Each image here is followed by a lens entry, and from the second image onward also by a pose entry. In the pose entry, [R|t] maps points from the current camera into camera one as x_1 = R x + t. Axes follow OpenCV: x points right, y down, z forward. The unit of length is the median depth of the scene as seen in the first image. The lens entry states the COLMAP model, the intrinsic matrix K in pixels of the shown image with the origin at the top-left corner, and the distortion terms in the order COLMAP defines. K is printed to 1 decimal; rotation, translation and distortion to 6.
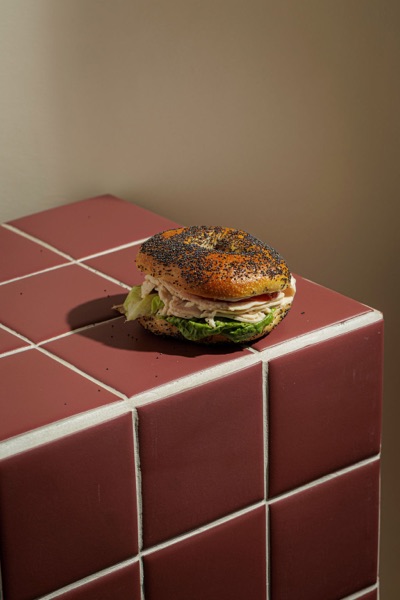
lens RADIAL K [[1904.6, 0, 200.4], [0, 1904.6, 225.1], [0, 0, 1]] dist [0.072264, 0.110587]
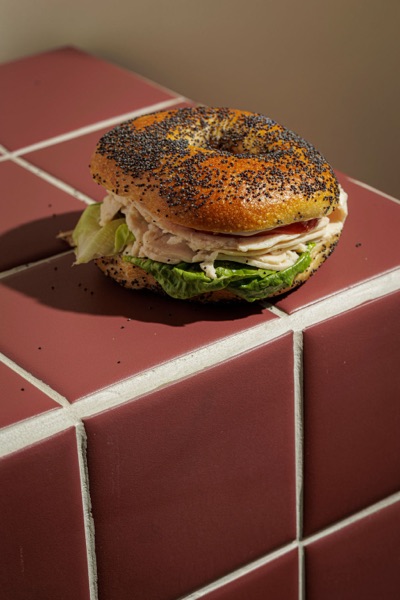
lens RADIAL K [[1904.6, 0, 200.4], [0, 1904.6, 225.1], [0, 0, 1]] dist [0.072264, 0.110587]
pose [[0.999752, -0.002316, -0.022156, 0.016221], [0.004426, 0.995403, 0.095675, -0.021953], [0.021832, -0.095749, 0.995166, 0.387763]]
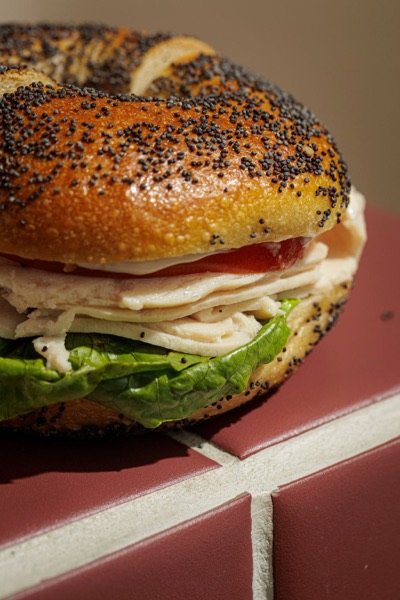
lens RADIAL K [[2243.0, 0, 200.0], [0, 2243.0, 300.0], [0, 0, 1]] dist [0.050729, 0.937632]
pose [[0.999870, -0.013027, 0.009477, 0.022683], [0.012691, 0.999317, 0.034710, 0.032737], [-0.009923, -0.034585, 0.999353, 0.683632]]
